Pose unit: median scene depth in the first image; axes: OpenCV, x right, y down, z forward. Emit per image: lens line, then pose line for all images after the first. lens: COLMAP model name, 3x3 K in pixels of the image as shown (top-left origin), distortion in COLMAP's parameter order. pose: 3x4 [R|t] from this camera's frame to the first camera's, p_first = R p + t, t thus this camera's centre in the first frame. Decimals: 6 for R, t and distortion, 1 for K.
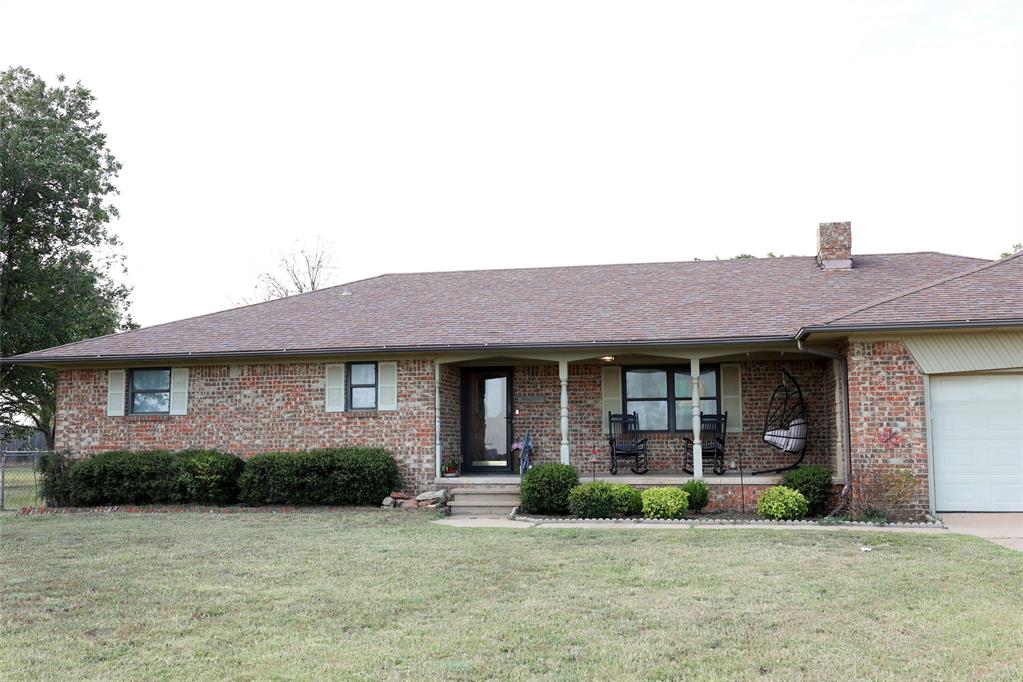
lens RADIAL K [[975.3, 0, 533.7], [0, 975.3, 334.3], [0, 0, 1]] dist [0.052829, -0.154031]
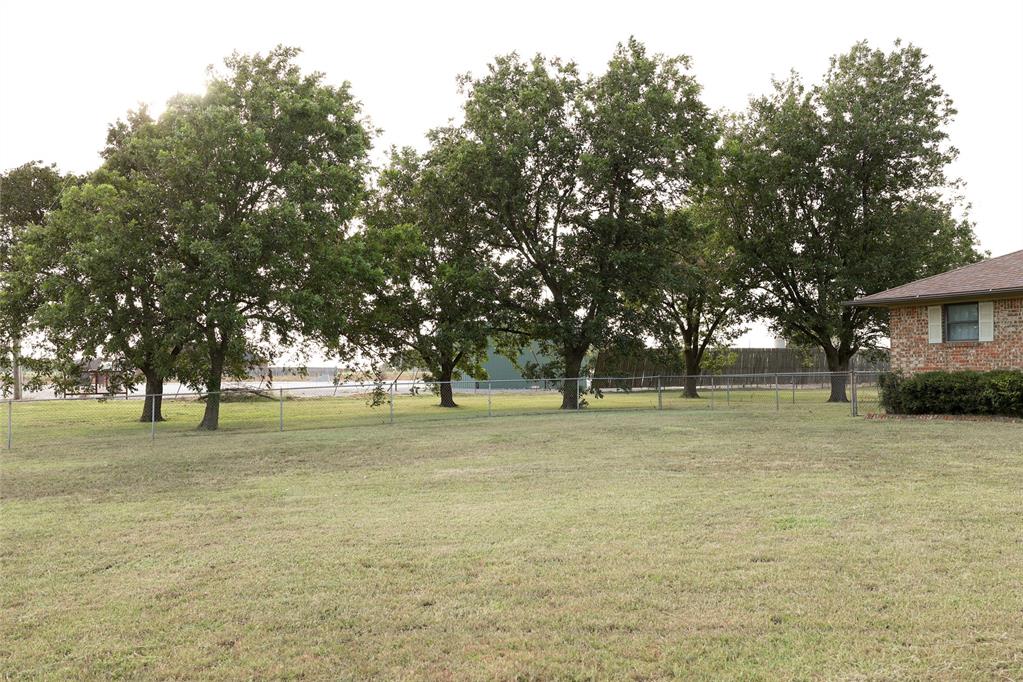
lens RADIAL K [[975.3, 0, 533.7], [0, 975.3, 334.3], [0, 0, 1]] dist [0.052829, -0.154031]
pose [[0.662941, -0.025796, -0.748227, 0.164555], [0.085365, 0.995493, 0.041314, -0.022650], [0.743789, -0.091261, 0.662155, -0.198835]]
